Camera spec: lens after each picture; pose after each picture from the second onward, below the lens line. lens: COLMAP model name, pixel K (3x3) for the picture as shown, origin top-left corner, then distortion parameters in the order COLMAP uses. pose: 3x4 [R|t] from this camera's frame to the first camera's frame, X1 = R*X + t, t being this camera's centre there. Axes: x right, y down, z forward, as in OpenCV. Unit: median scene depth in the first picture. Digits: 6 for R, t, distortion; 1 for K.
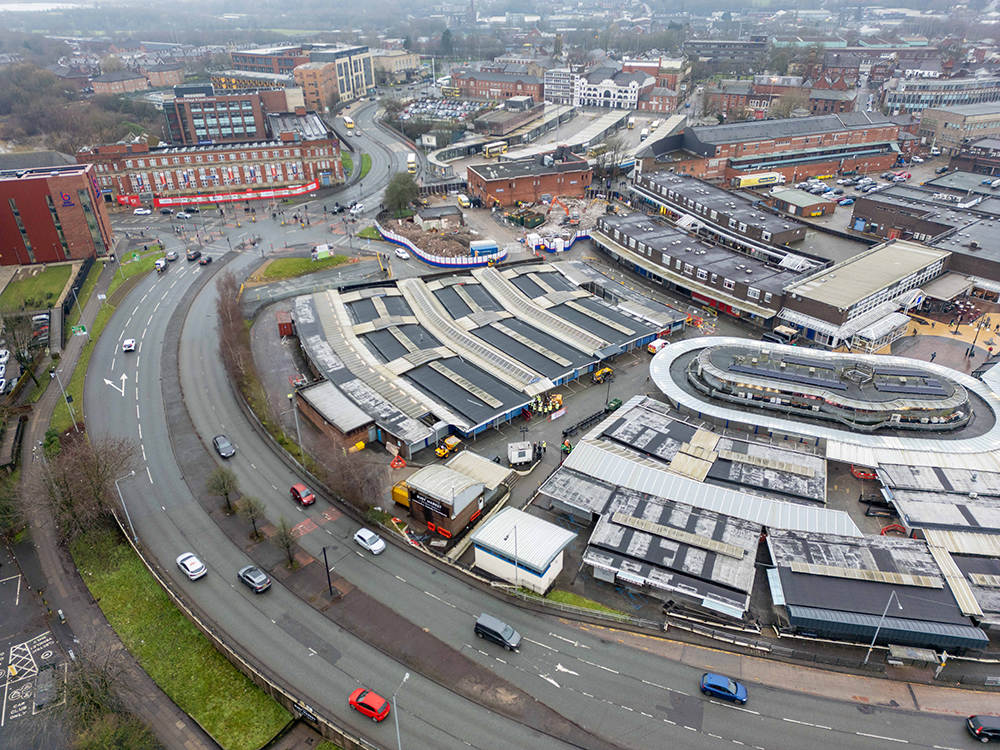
lens RADIAL K [[694.1, 0, 500.0], [0, 694.1, 375.0], [0, 0, 1]] dist [0.076049, -0.062793]
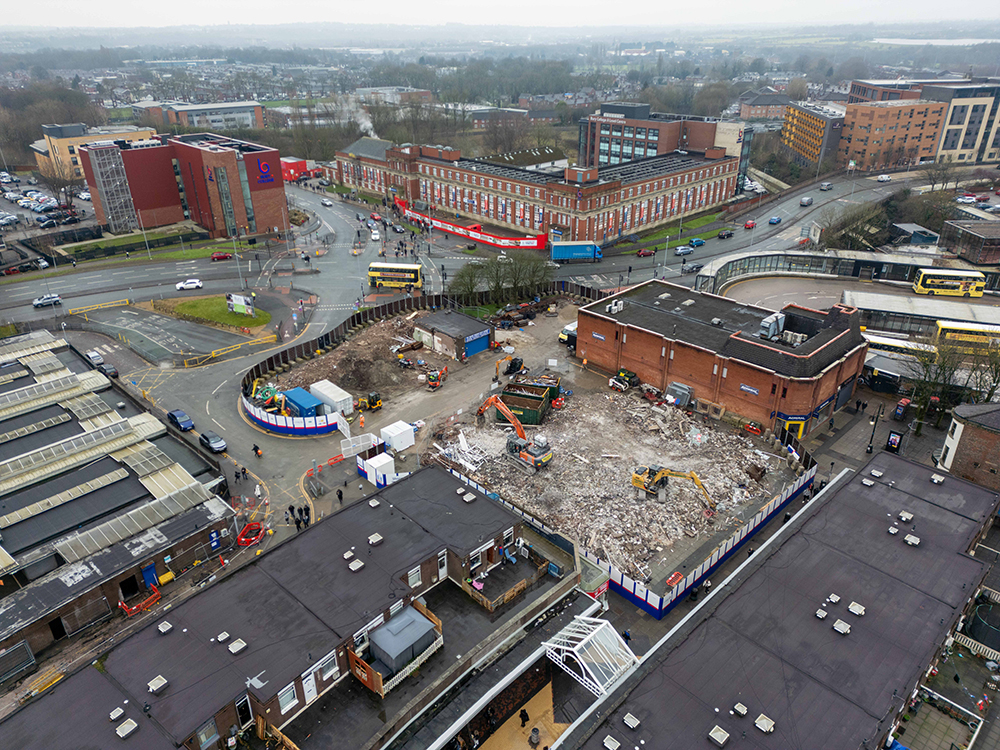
lens RADIAL K [[694.1, 0, 500.0], [0, 694.1, 375.0], [0, 0, 1]] dist [0.076049, -0.062793]
pose [[0.416389, 0.413135, -0.809901, 0.350402], [-0.449267, 0.867938, 0.211761, -0.284990], [0.790430, 0.275687, 0.547008, 0.614359]]
